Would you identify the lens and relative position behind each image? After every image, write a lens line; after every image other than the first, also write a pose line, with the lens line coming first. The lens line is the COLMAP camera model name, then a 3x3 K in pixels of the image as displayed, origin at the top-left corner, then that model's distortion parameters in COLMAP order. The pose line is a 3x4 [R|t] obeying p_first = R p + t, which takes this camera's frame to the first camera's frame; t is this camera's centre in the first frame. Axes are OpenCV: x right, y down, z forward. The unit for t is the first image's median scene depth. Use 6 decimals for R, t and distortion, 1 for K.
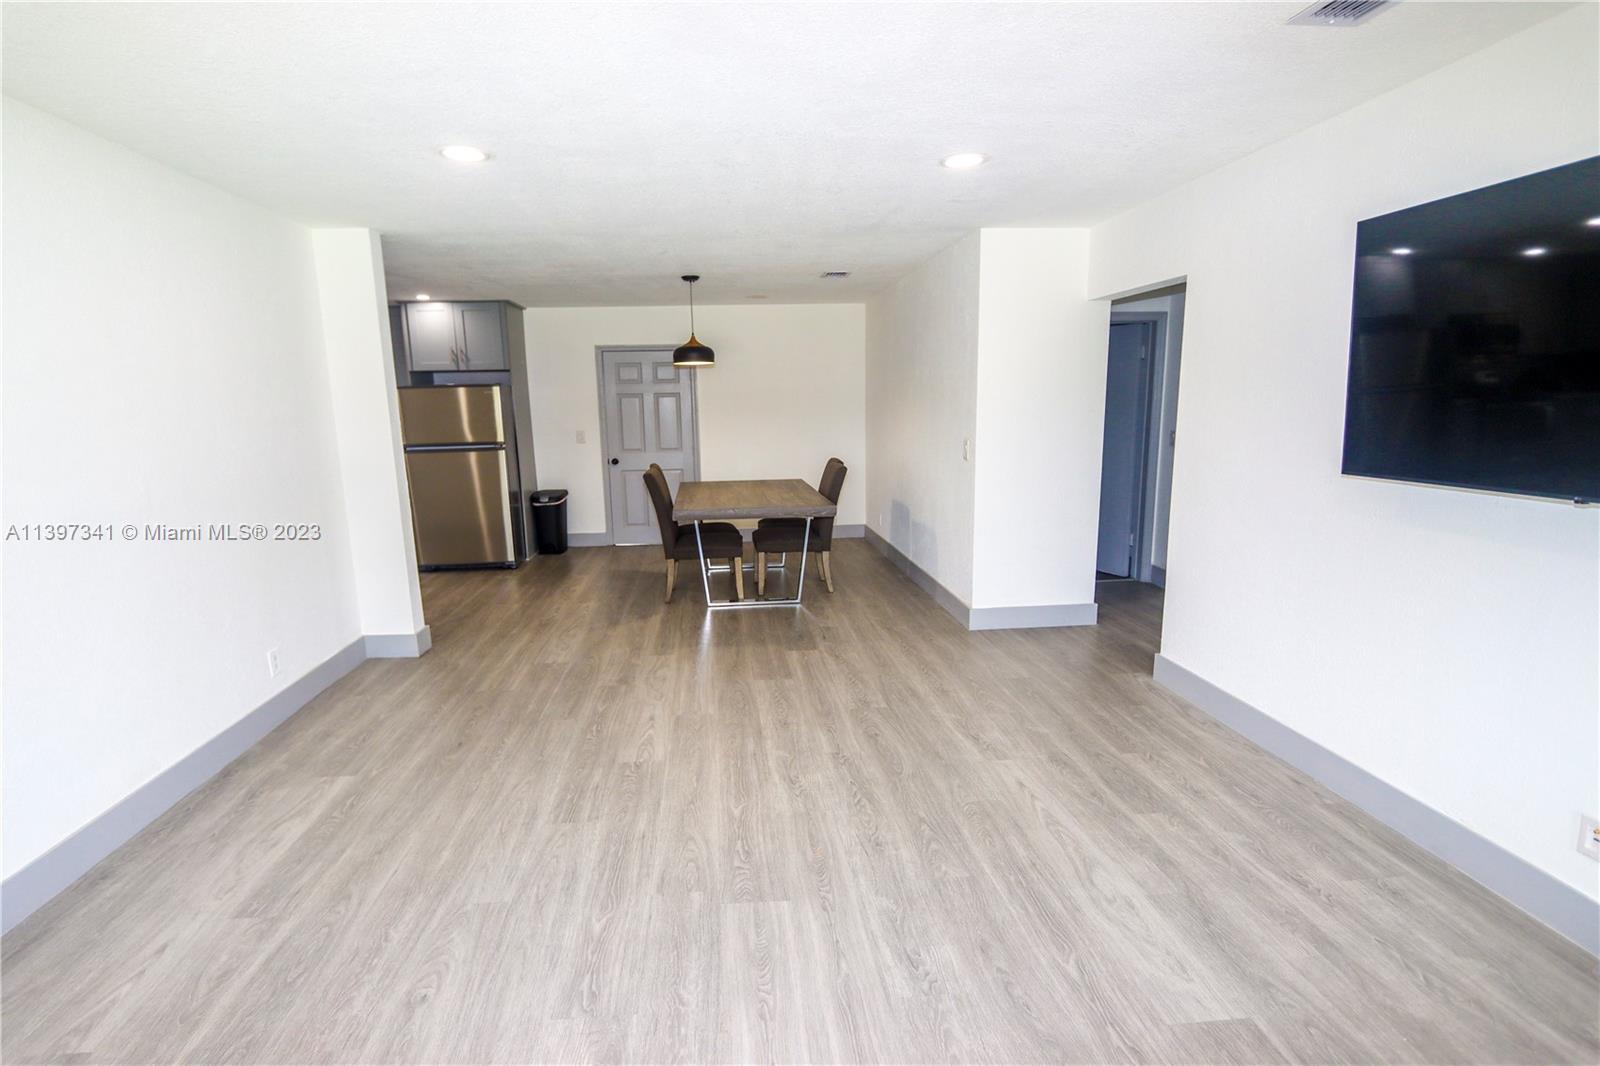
lens RADIAL K [[744.2, 0, 813.0], [0, 744.2, 527.0], [0, 0, 1]] dist [-0.002251, -0.000121]
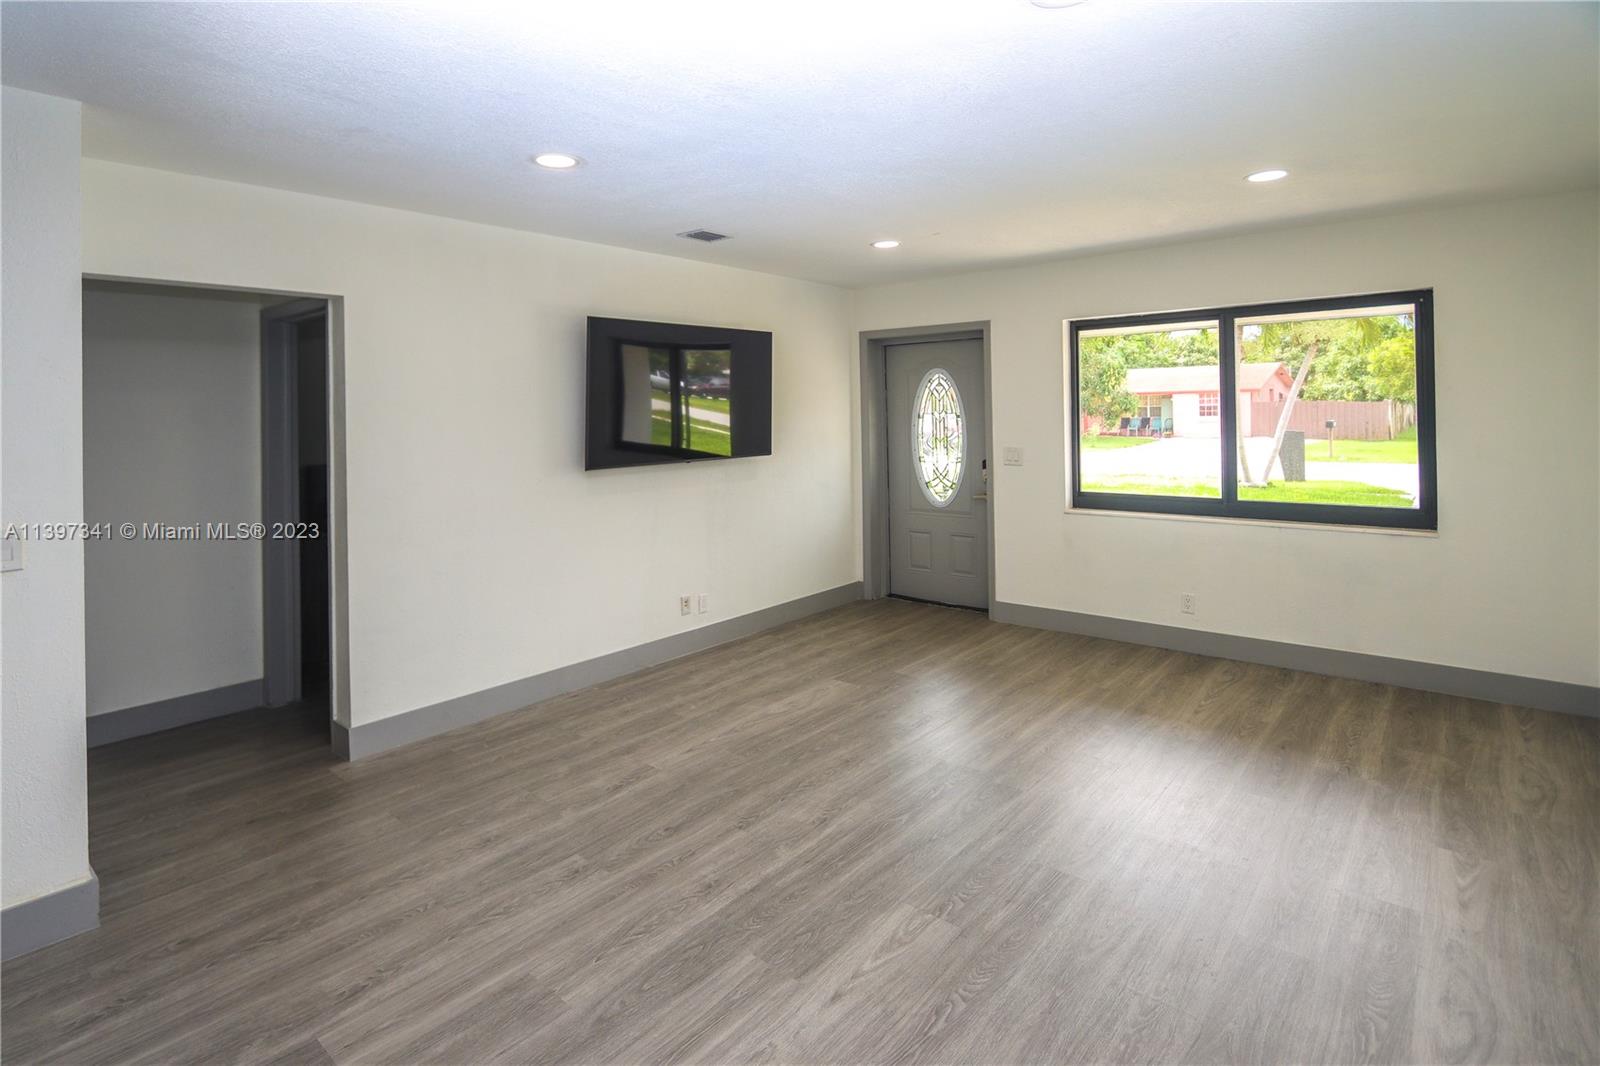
lens RADIAL K [[744.2, 0, 815.0], [0, 744.2, 539.2], [0, 0, 1]] dist [-0.002251, -0.000121]
pose [[-0.656136, -0.095352, 0.748594, -0.625552], [0.159124, 0.952200, 0.260757, -0.217221], [-0.737675, 0.290212, -0.609600, 1.346407]]
